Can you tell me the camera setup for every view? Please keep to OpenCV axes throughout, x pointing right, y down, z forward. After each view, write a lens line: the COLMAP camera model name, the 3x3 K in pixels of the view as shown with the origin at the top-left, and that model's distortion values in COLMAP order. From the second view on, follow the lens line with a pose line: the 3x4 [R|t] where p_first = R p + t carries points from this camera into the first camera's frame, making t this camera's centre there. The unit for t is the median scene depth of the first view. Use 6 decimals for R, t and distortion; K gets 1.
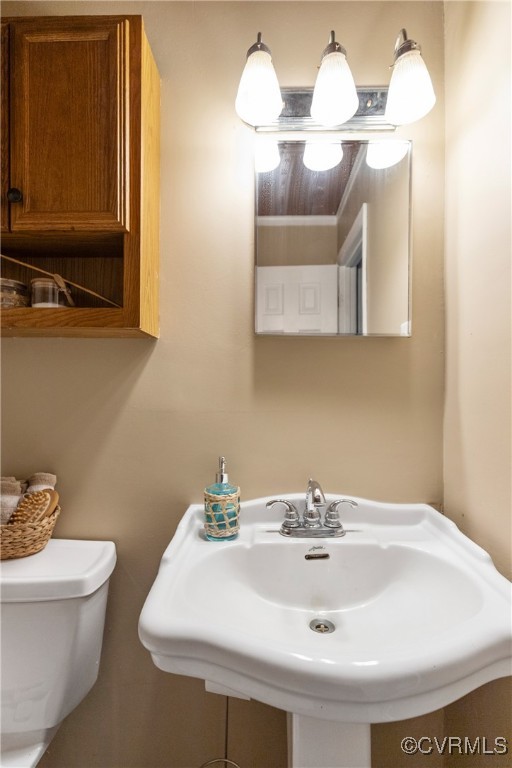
lens RADIAL K [[348.3, 0, 256.5], [0, 348.3, 394.3], [0, 0, 1]] dist [-0.001939, 0.000539]
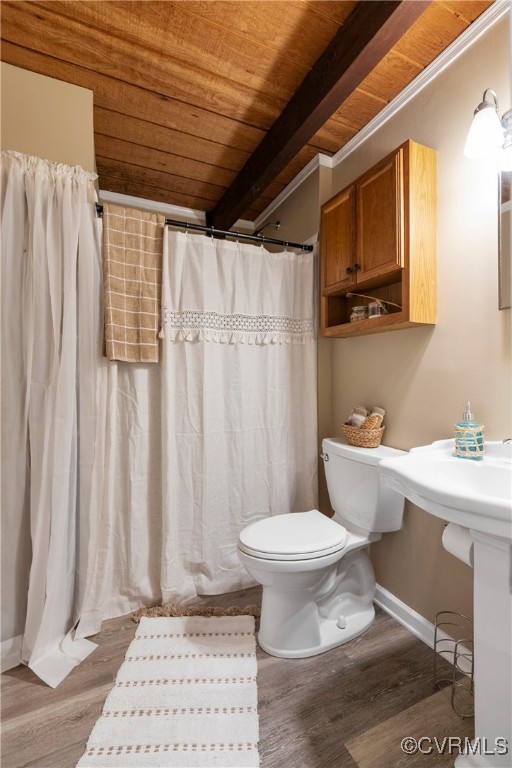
lens RADIAL K [[348.3, 0, 256.5], [0, 348.3, 394.3], [0, 0, 1]] dist [-0.001939, 0.000539]
pose [[0.442798, 0.027008, -0.896214, 0.824465], [0.006599, 0.999421, 0.033378, 0.100687], [0.896597, -0.020694, 0.442364, -0.420894]]
